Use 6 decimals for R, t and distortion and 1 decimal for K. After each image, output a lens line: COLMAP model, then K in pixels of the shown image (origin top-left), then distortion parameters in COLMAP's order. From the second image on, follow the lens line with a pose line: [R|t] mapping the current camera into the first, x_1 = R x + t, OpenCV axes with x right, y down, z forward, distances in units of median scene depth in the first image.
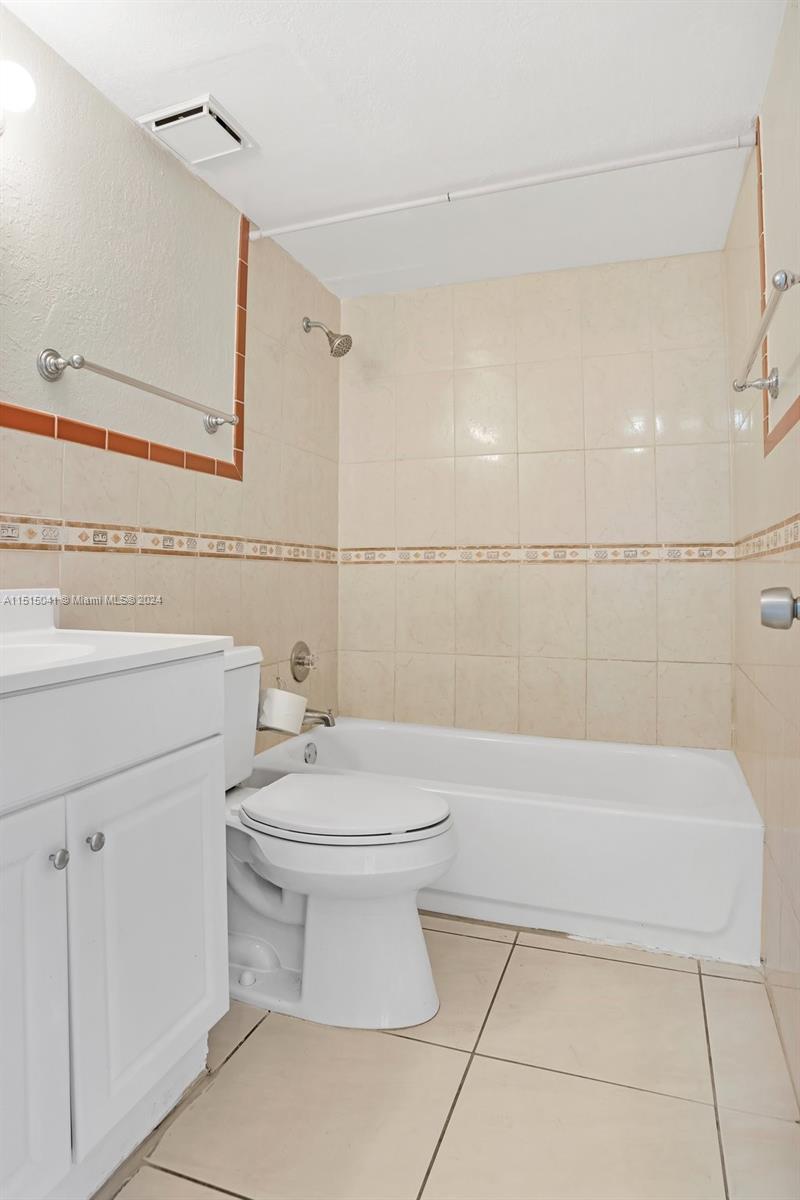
lens RADIAL K [[680.8, 0, 396.4], [0, 680.8, 555.5], [0, 0, 1]] dist [-0.079648, 0.049797]
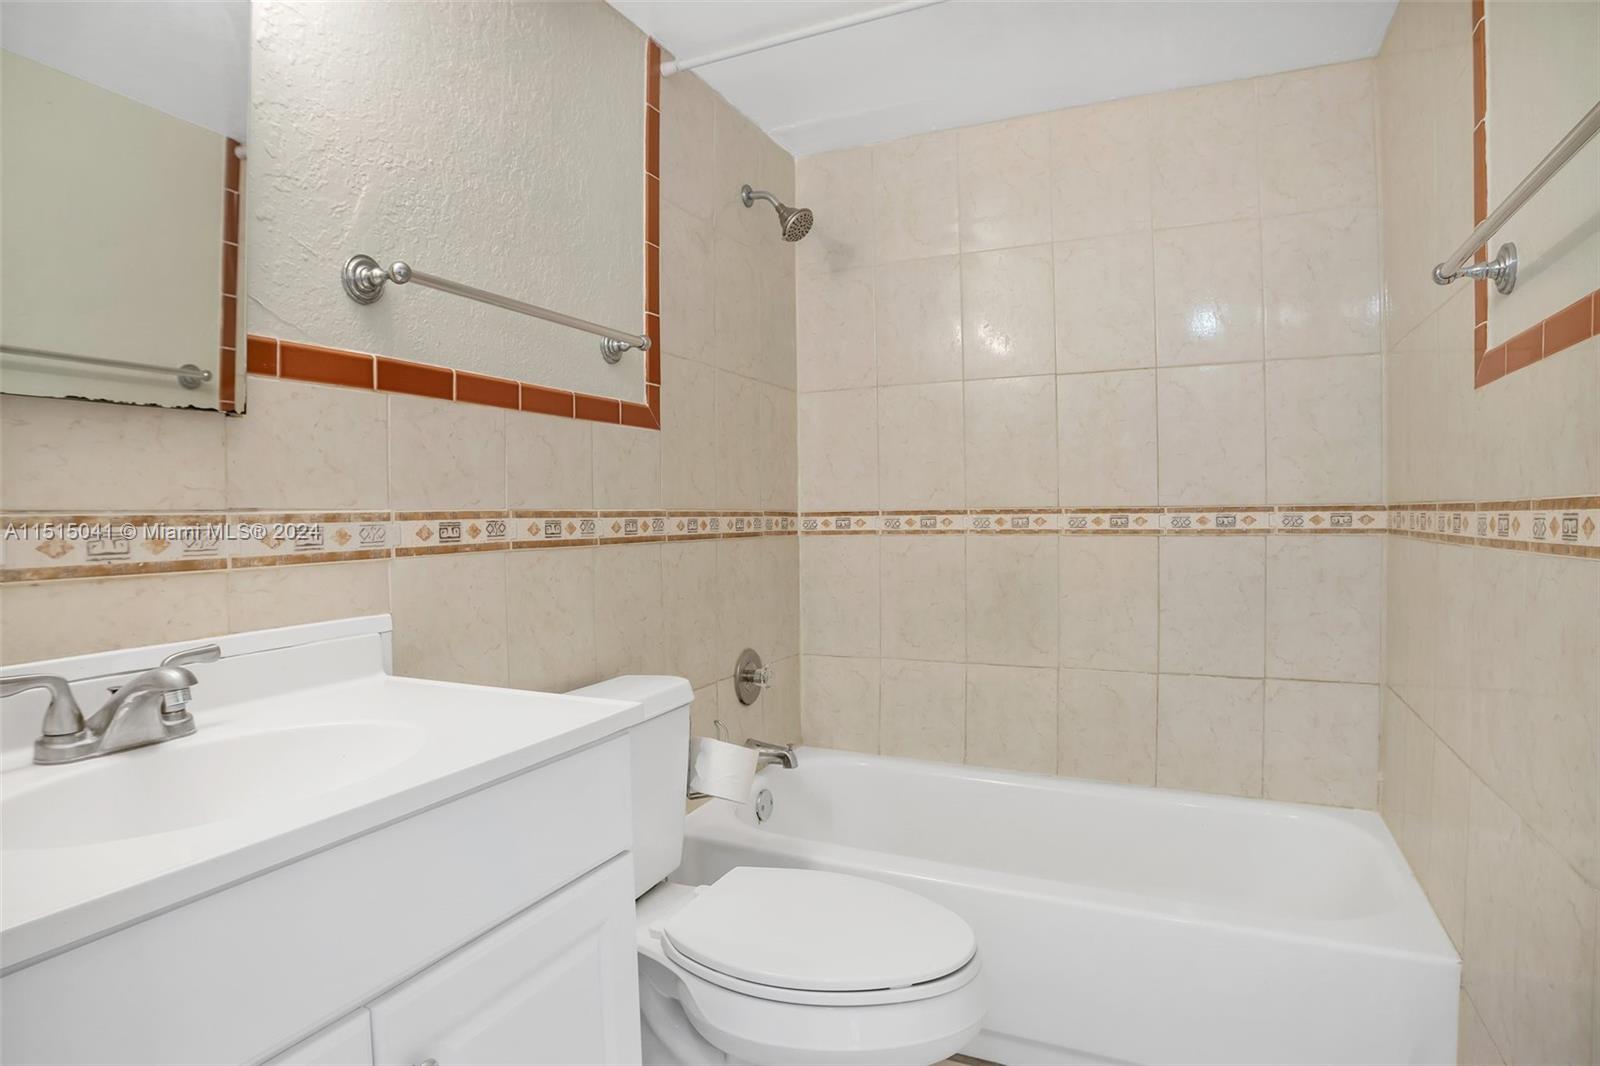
lens RADIAL K [[865.7, 0, 800.0], [0, 865.7, 533.0], [0, 0, 1]] dist [-0.082149, 0.037786]
pose [[0.996737, -0.012133, -0.079798, -0.014059], [0.016435, 0.998433, 0.053484, -0.046109], [0.079024, -0.054621, 0.995375, 0.118297]]
